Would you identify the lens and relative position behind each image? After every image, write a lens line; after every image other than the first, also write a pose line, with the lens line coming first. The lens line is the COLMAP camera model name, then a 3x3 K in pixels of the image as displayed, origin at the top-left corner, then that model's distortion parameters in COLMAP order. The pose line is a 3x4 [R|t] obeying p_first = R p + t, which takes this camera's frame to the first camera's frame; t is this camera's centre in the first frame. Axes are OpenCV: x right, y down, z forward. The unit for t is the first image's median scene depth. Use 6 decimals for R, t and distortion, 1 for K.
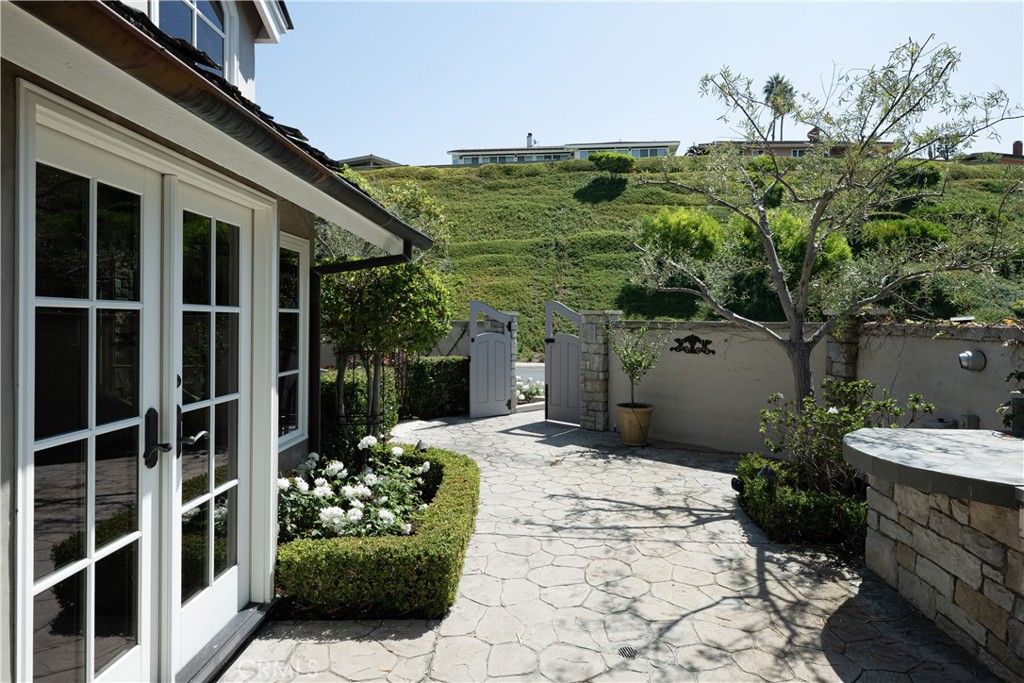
lens RADIAL K [[605.1, 0, 513.8], [0, 605.1, 332.4], [0, 0, 1]] dist [-0.003362, 0.000261]
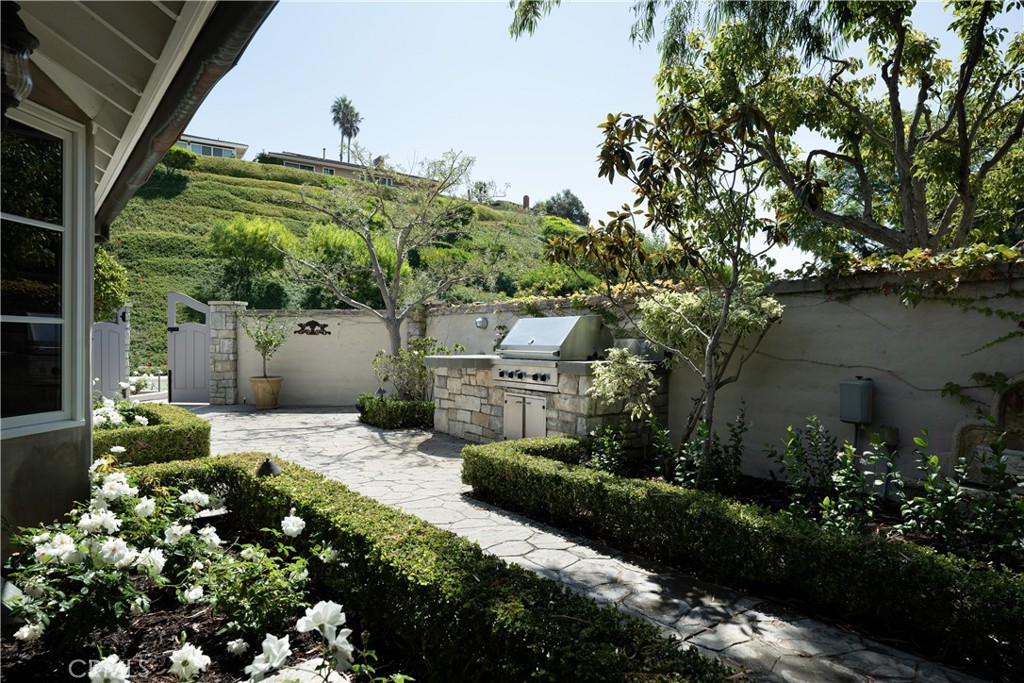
lens RADIAL K [[638.6, 0, 512.0], [0, 638.6, 341.5], [0, 0, 1]] dist [0.005597, 0.000654]
pose [[0.785404, -0.000793, 0.618983, -0.189365], [0.011215, 0.999853, -0.012949, 0.062740], [-0.618882, 0.017113, 0.785298, -0.295361]]
